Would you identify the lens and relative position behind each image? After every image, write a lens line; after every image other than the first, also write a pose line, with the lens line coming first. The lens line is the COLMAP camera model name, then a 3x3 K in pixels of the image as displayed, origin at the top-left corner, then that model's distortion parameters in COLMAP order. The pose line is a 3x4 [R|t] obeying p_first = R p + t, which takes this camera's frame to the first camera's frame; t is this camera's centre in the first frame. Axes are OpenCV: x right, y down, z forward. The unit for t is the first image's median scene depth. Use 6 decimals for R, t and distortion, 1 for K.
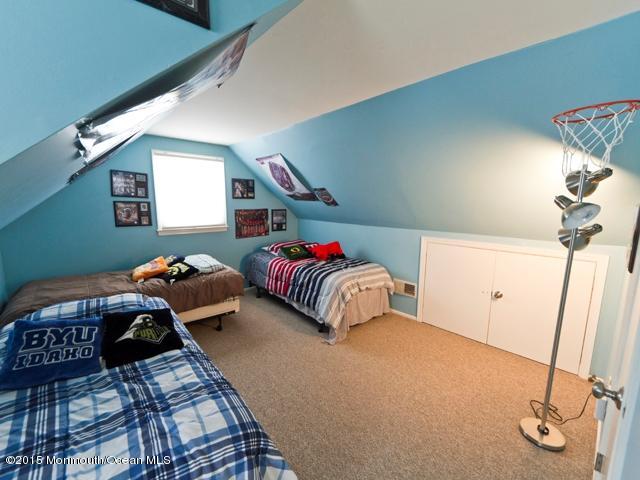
lens RADIAL K [[271.4, 0, 311.0], [0, 271.4, 242.4], [0, 0, 1]] dist [0.000538, -0.000329]
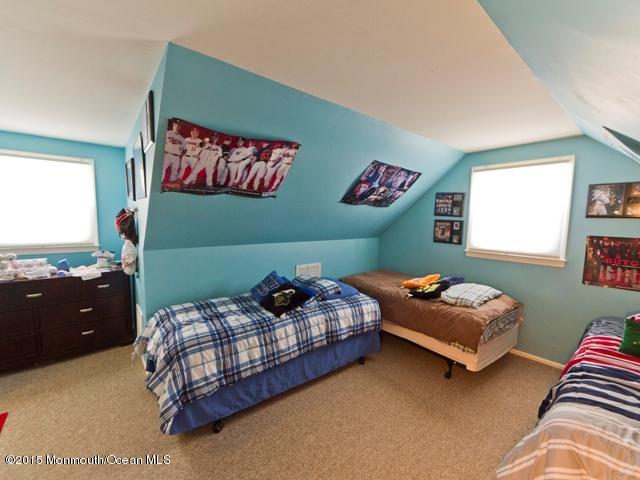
lens RADIAL K [[267.2, 0, 314.8], [0, 267.2, 240.9], [0, 0, 1]] dist [-0.000492, -0.000025]
pose [[-0.025040, 0.081260, -0.996378, 0.396495], [-0.168674, 0.982058, 0.084331, -0.070667], [0.985354, 0.170175, -0.010884, 0.503980]]
